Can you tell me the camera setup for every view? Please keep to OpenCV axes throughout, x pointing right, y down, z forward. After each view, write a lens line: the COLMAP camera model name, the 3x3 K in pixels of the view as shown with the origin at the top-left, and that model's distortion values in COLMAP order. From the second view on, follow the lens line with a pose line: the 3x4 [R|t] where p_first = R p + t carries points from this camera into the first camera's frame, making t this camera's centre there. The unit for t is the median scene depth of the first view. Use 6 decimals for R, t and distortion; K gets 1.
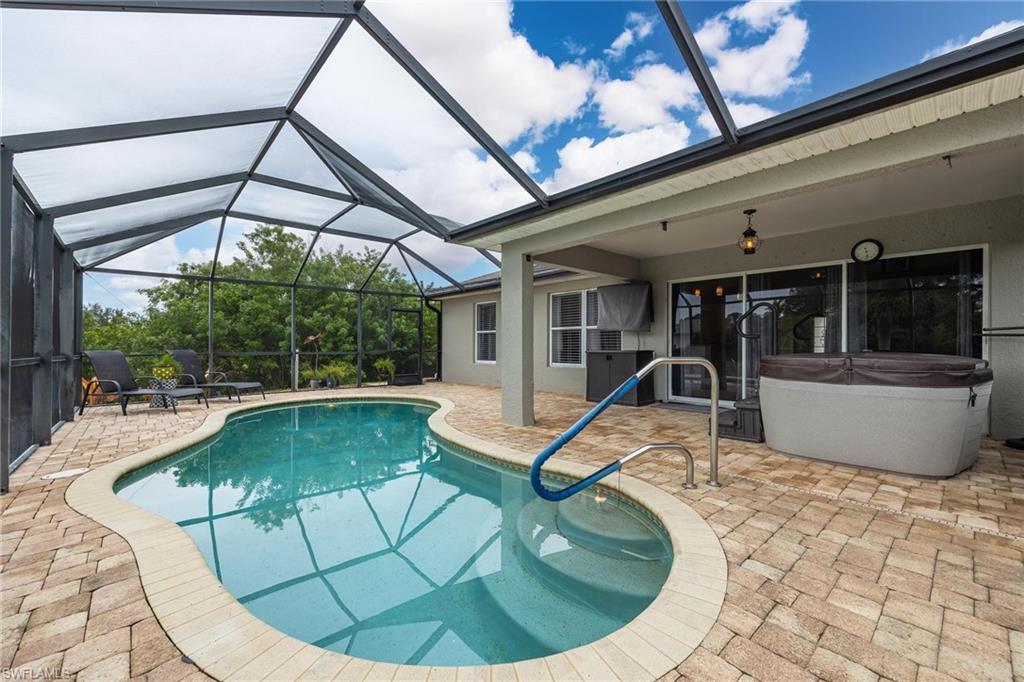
lens RADIAL K [[427.8, 0, 510.6], [0, 427.8, 346.7], [0, 0, 1]] dist [0.008699, -0.000587]
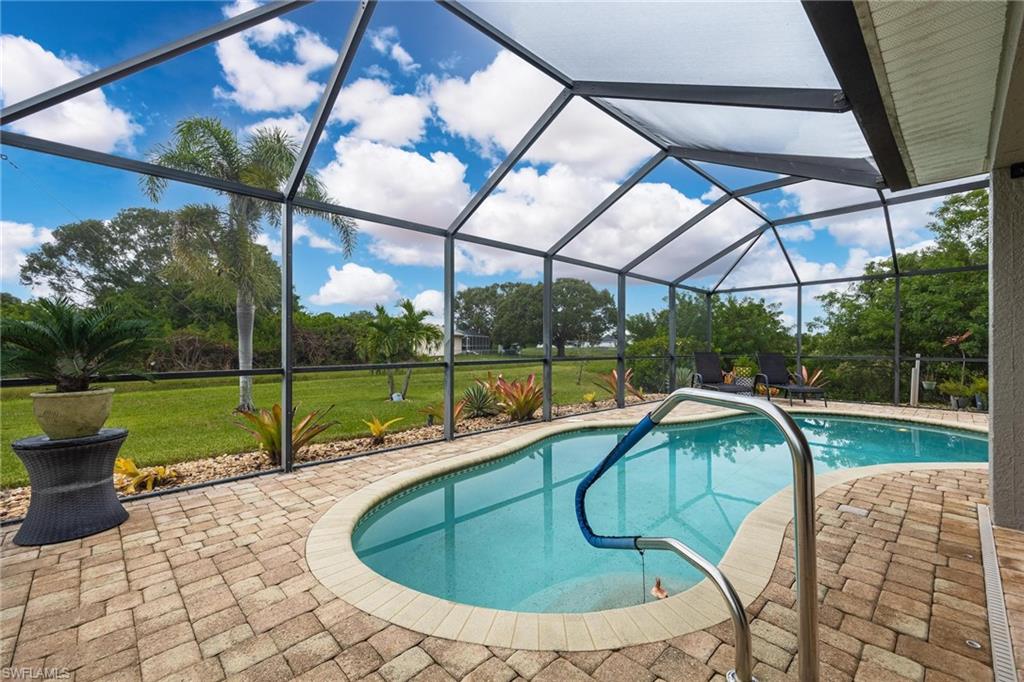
lens RADIAL K [[427.8, 0, 510.7], [0, 427.8, 344.7], [0, 0, 1]] dist [0.008699, -0.000587]
pose [[0.016388, -0.003397, -0.999860, 0.272289], [0.003329, 0.999989, -0.003343, -0.008908], [0.999860, -0.003273, 0.016399, 0.236502]]
